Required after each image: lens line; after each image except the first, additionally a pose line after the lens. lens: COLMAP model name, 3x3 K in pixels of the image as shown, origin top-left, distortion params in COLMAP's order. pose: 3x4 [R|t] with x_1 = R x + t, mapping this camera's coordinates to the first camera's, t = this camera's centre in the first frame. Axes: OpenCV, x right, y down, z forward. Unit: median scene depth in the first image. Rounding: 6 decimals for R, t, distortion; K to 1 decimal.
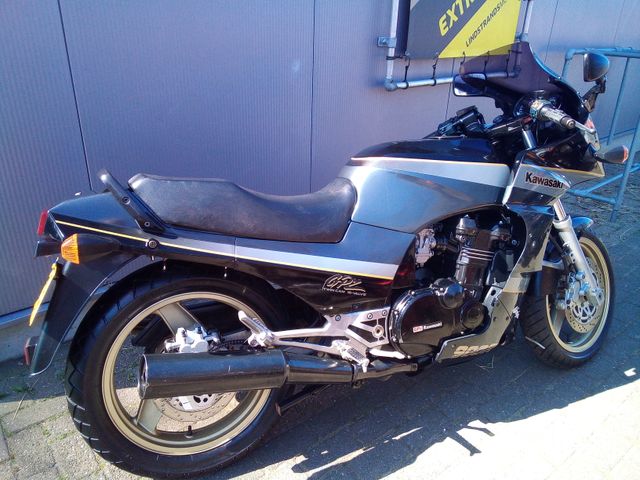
lens RADIAL K [[505.6, 0, 316.9], [0, 505.6, 240.2], [0, 0, 1]] dist [0.017597, -0.022803]
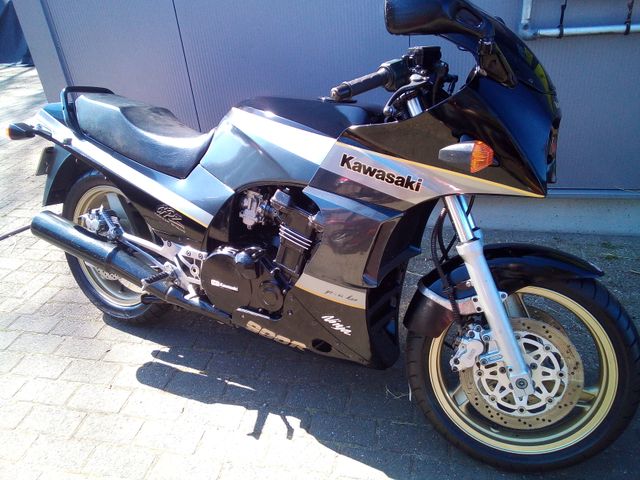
lens RADIAL K [[505.6, 0, 319.3], [0, 505.6, 236.8], [0, 0, 1]] dist [0.017597, -0.022803]
pose [[0.611460, 0.315012, -0.725868, 0.919950], [-0.240222, 0.947945, 0.209030, -0.154176], [0.753930, 0.046556, 0.655303, 0.437897]]
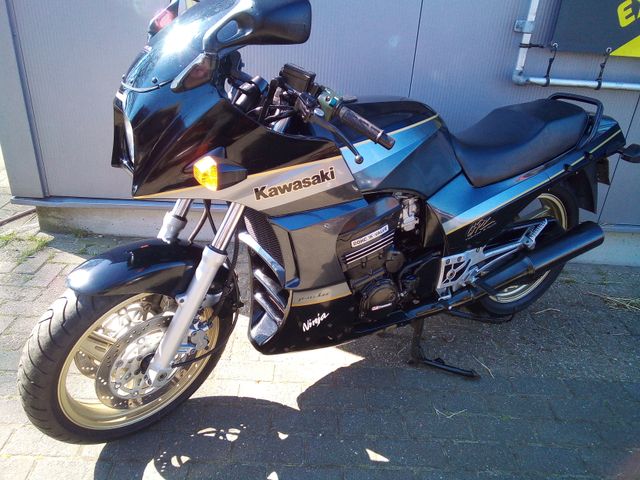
lens RADIAL K [[505.6, 0, 319.4], [0, 505.6, 237.6], [0, 0, 1]] dist [0.017597, -0.022803]
pose [[0.781576, 0.303695, -0.544893, 0.651915], [-0.299607, 0.948900, 0.099121, -0.057607], [0.547152, 0.085783, 0.832626, 0.207797]]
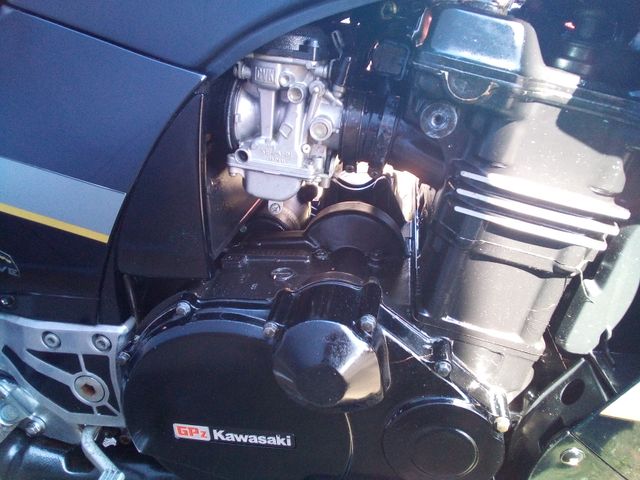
lens RADIAL K [[505.6, 0, 321.0], [0, 505.6, 241.4], [0, 0, 1]] dist [0.017597, -0.022803]
pose [[0.841333, 0.231883, -0.488251, 0.330010], [-0.097631, 0.953639, 0.284676, -0.008428], [0.531627, -0.191839, 0.824967, 0.740345]]
